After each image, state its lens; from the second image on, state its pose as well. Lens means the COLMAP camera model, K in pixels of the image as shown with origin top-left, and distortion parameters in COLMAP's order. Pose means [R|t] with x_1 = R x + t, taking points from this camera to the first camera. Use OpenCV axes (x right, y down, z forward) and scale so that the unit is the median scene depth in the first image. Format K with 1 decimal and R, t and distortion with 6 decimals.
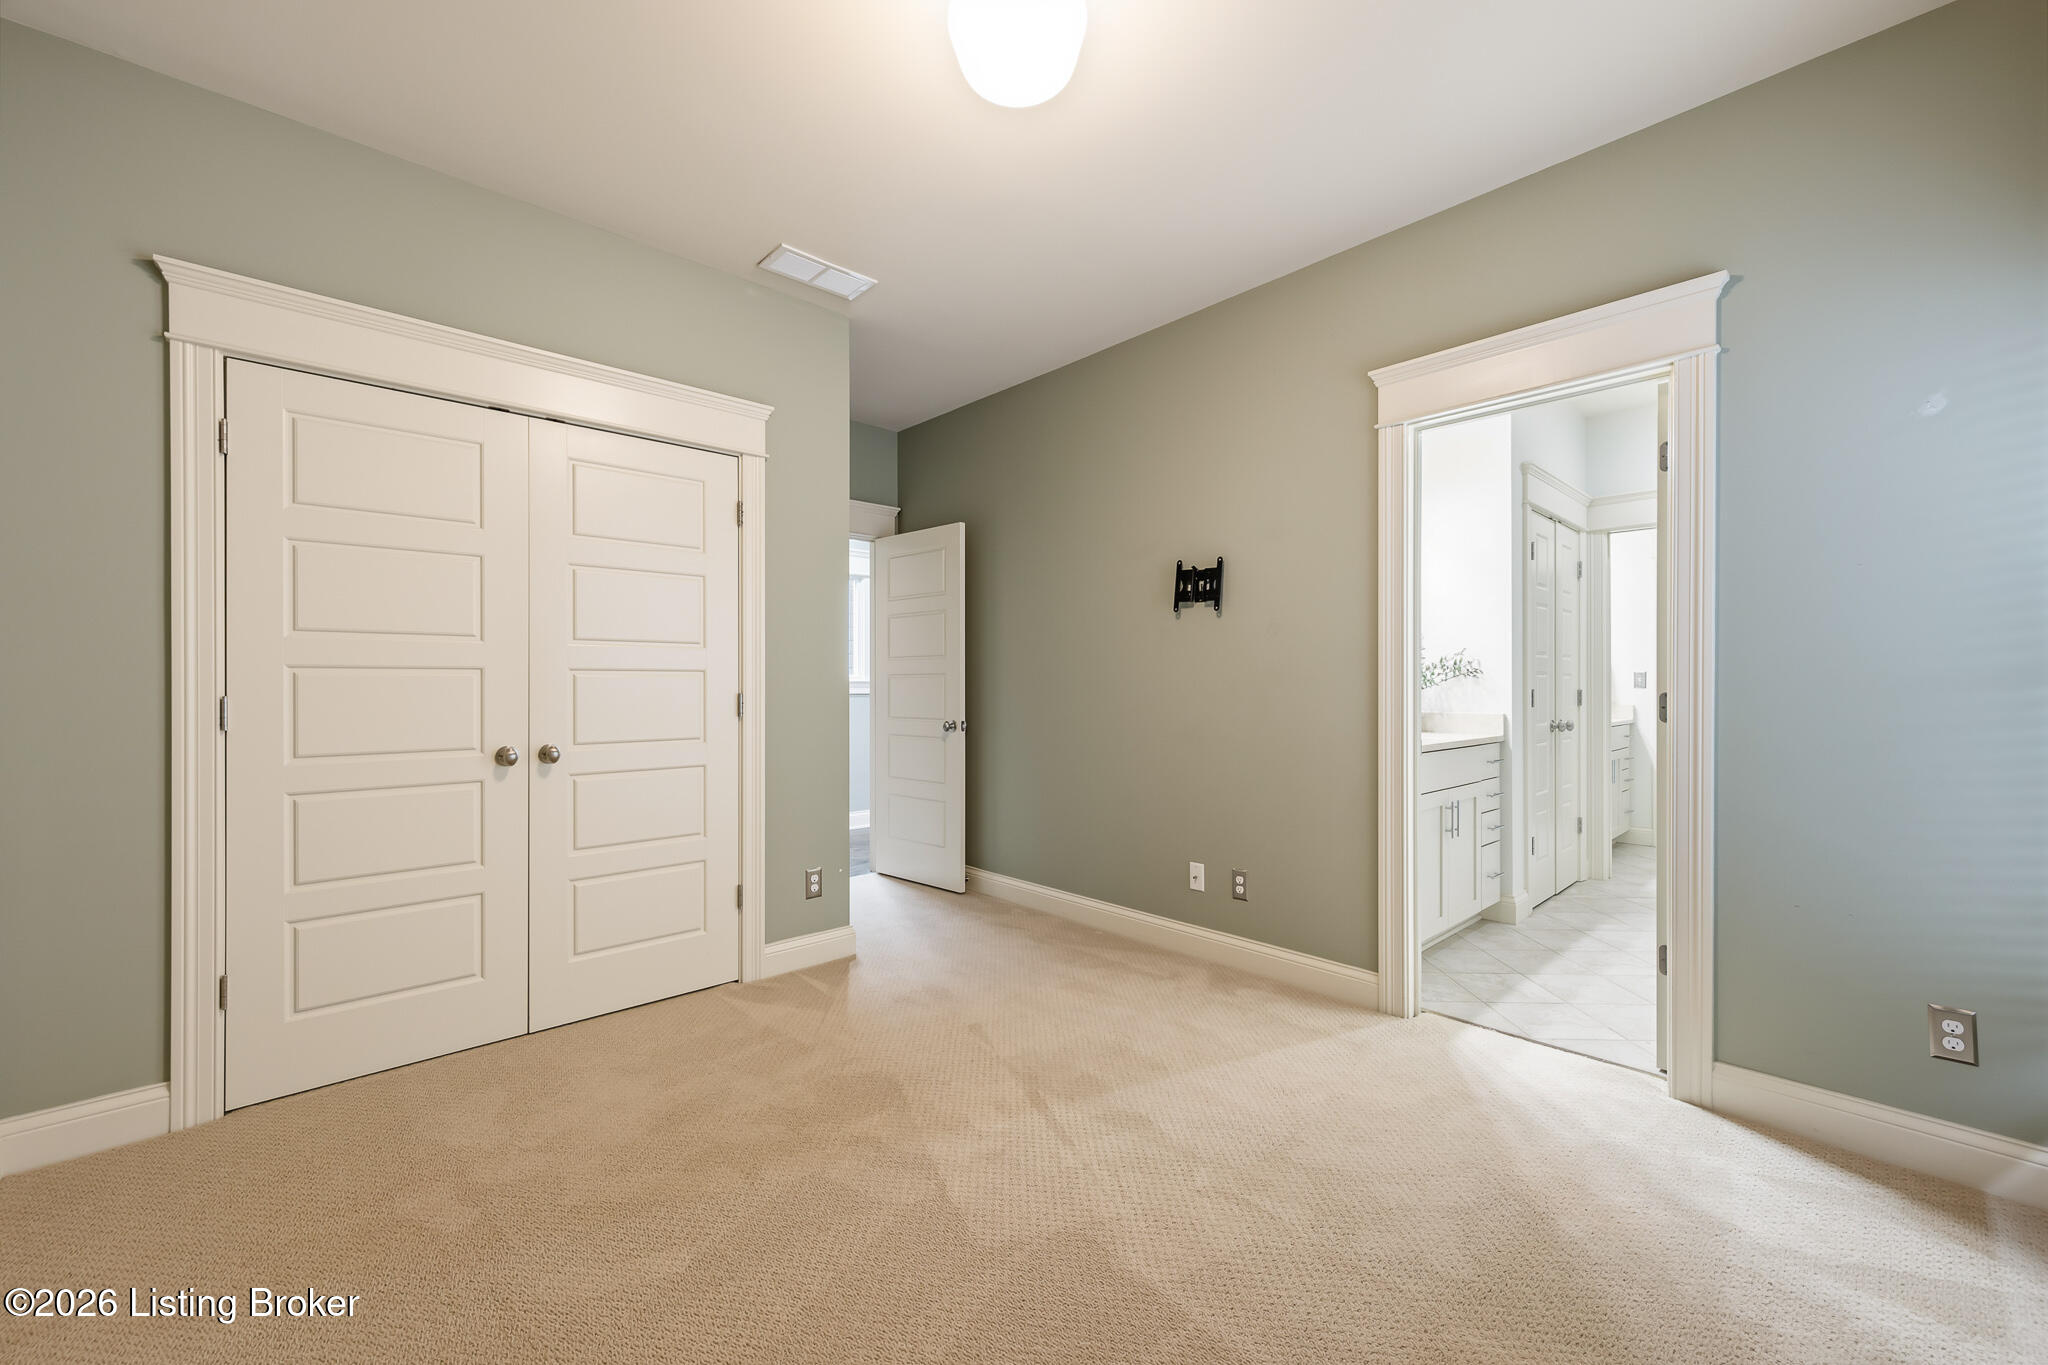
lens RADIAL K [[812.6, 0, 1024.0], [0, 812.6, 682.5], [0, 0, 1]] dist [0.002102, 0.000051]
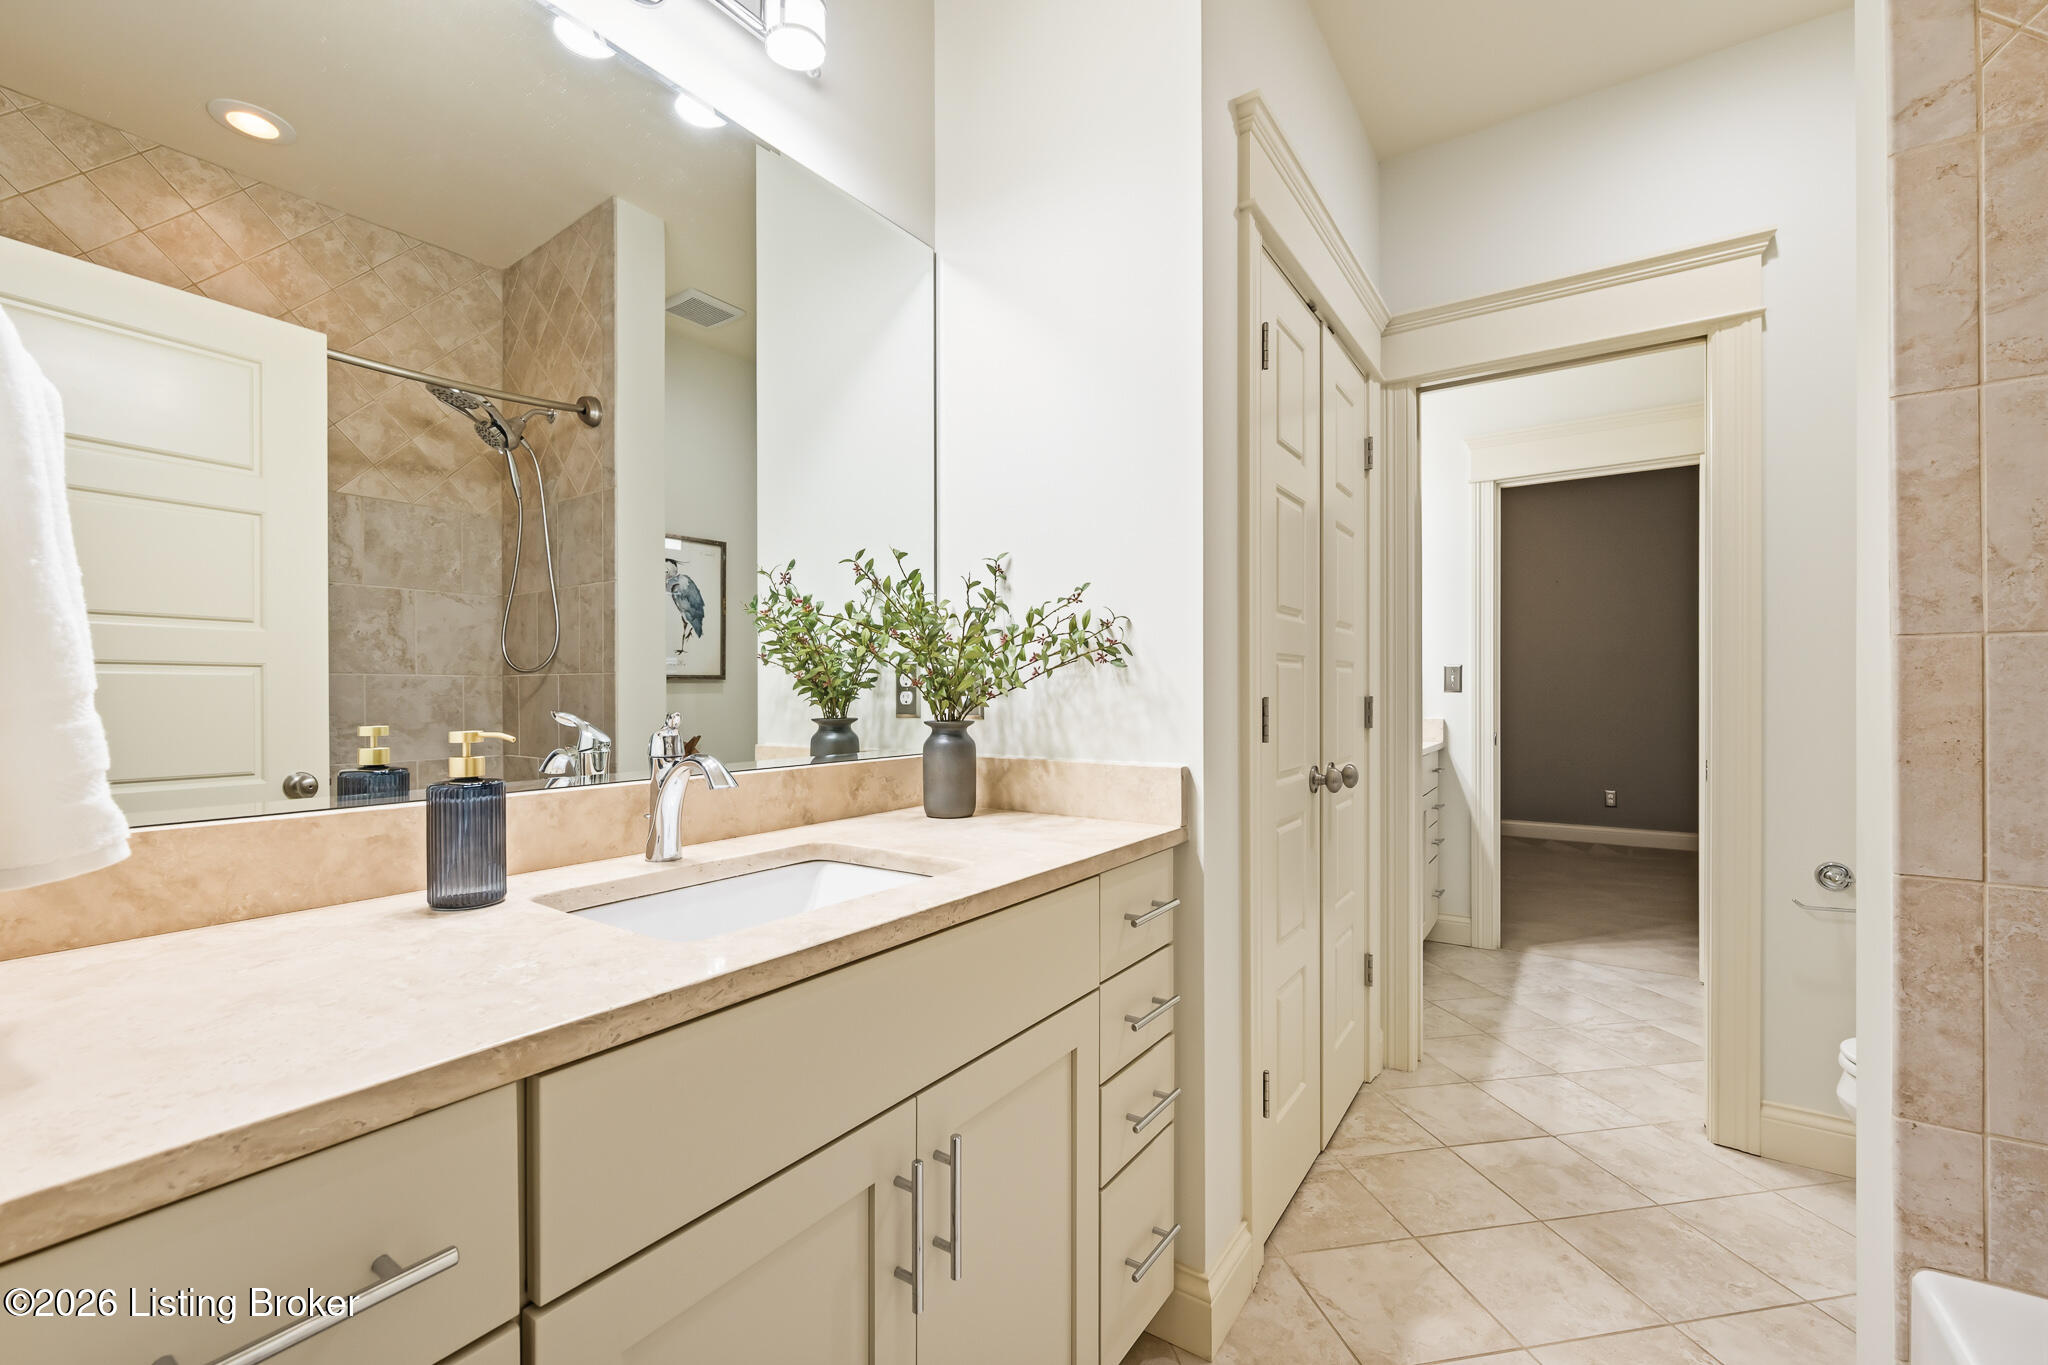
lens RADIAL K [[859.1, 0, 1024.0], [0, 859.1, 682.5], [0, 0, 1]] dist [0.000517, 0.000063]
pose [[0.975433, 0.001939, 0.220289, 0.388843], [-0.001507, 0.999997, -0.002128, 0.002148], [-0.220293, 0.001744, 0.975432, 0.573389]]
